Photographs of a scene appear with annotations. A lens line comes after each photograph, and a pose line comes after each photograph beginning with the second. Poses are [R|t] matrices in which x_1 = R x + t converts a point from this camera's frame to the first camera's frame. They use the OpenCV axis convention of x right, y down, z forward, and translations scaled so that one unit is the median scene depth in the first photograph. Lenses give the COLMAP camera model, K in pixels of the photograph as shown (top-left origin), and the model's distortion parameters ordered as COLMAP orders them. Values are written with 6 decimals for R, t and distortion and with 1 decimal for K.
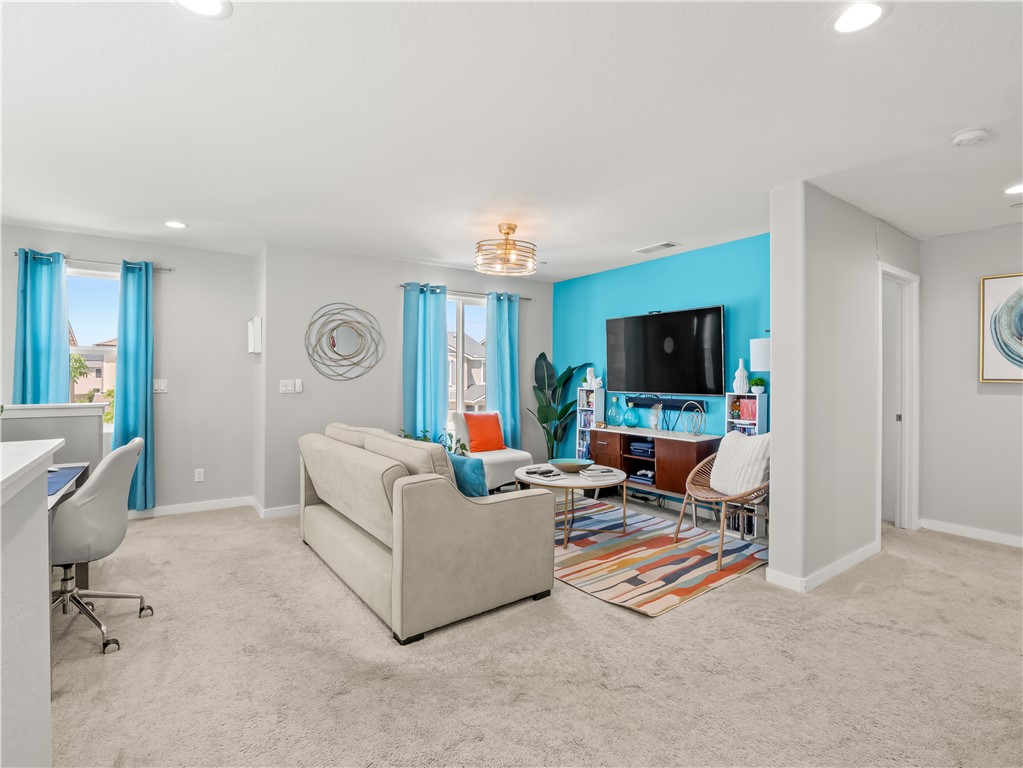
lens RADIAL K [[492.6, 0, 505.4], [0, 492.6, 375.5], [0, 0, 1]] dist [-0.012044, -0.004203]
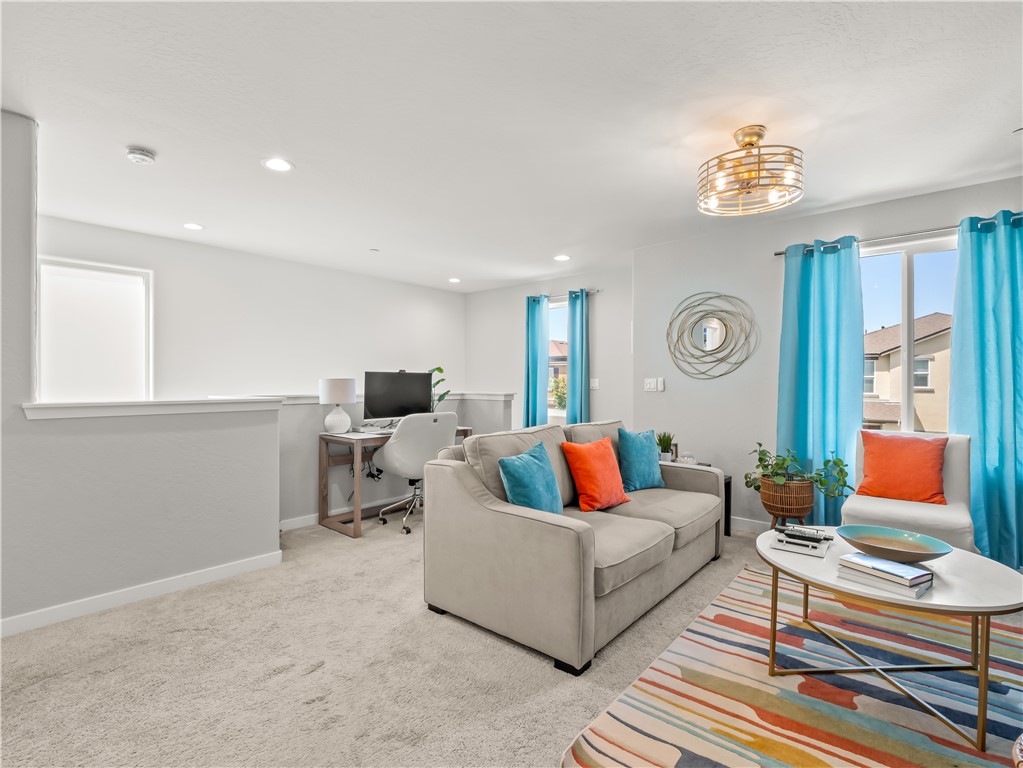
lens RADIAL K [[492.6, 0, 506.7], [0, 492.6, 381.6], [0, 0, 1]] dist [-0.012044, -0.004203]
pose [[0.238689, -0.003547, -0.971090, 0.504165], [-0.005113, 0.999975, -0.004909, 0.023400], [0.971083, 0.006137, 0.238665, 0.499463]]
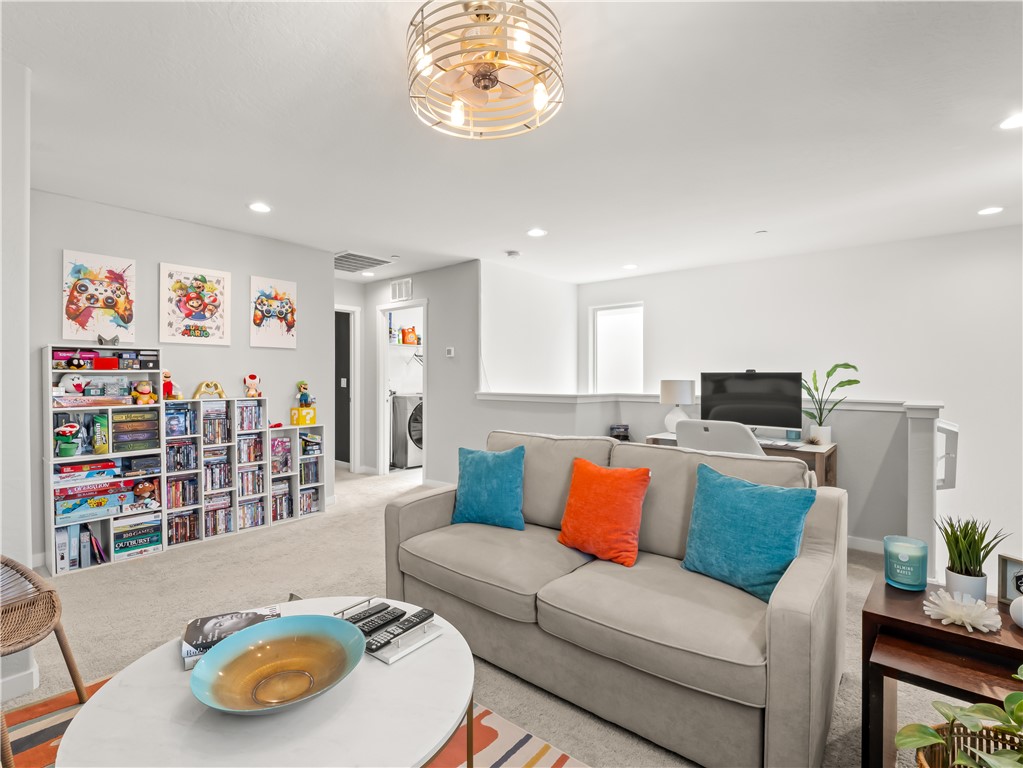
lens RADIAL K [[492.6, 0, 515.6], [0, 492.6, 378.8], [0, 0, 1]] dist [-0.012044, -0.004203]
pose [[-0.964483, -0.000725, -0.264145, 0.075327], [-0.003660, 0.999937, 0.010617, 0.003370], [0.264120, 0.011207, -0.964425, 1.291080]]
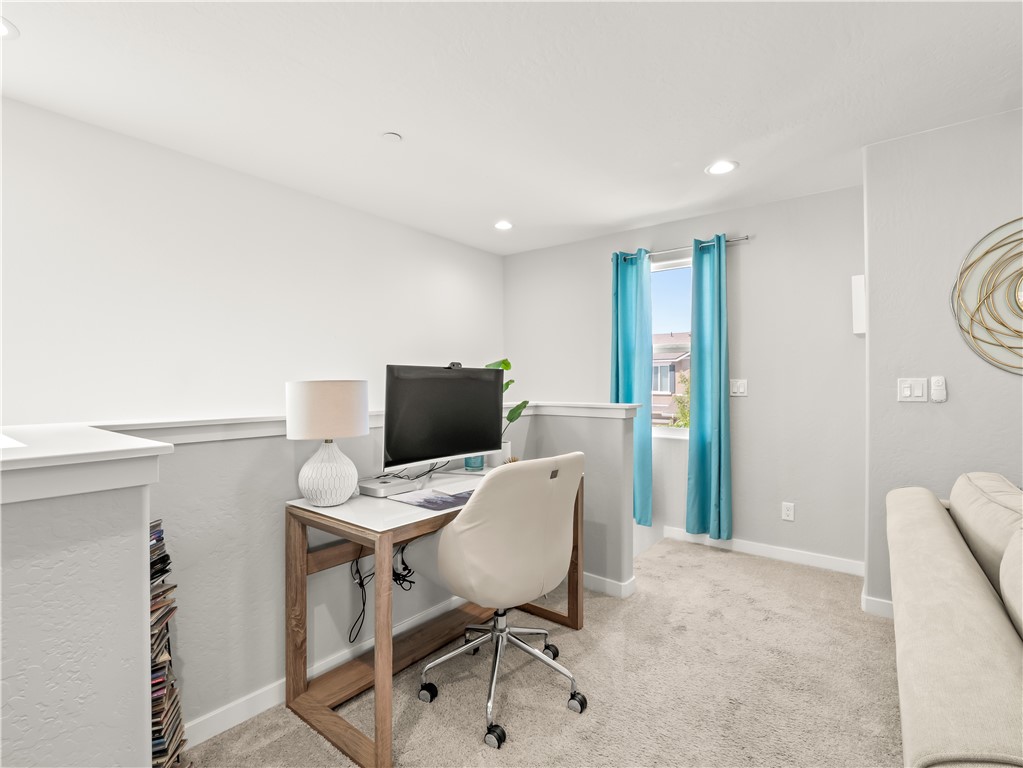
lens RADIAL K [[492.6, 0, 510.2], [0, 492.6, 380.5], [0, 0, 1]] dist [-0.012044, -0.004203]
pose [[0.294543, -0.008661, -0.955599, -0.056497], [-0.000213, 0.999958, -0.009129, 0.018533], [0.955638, 0.002892, 0.294529, 0.433355]]
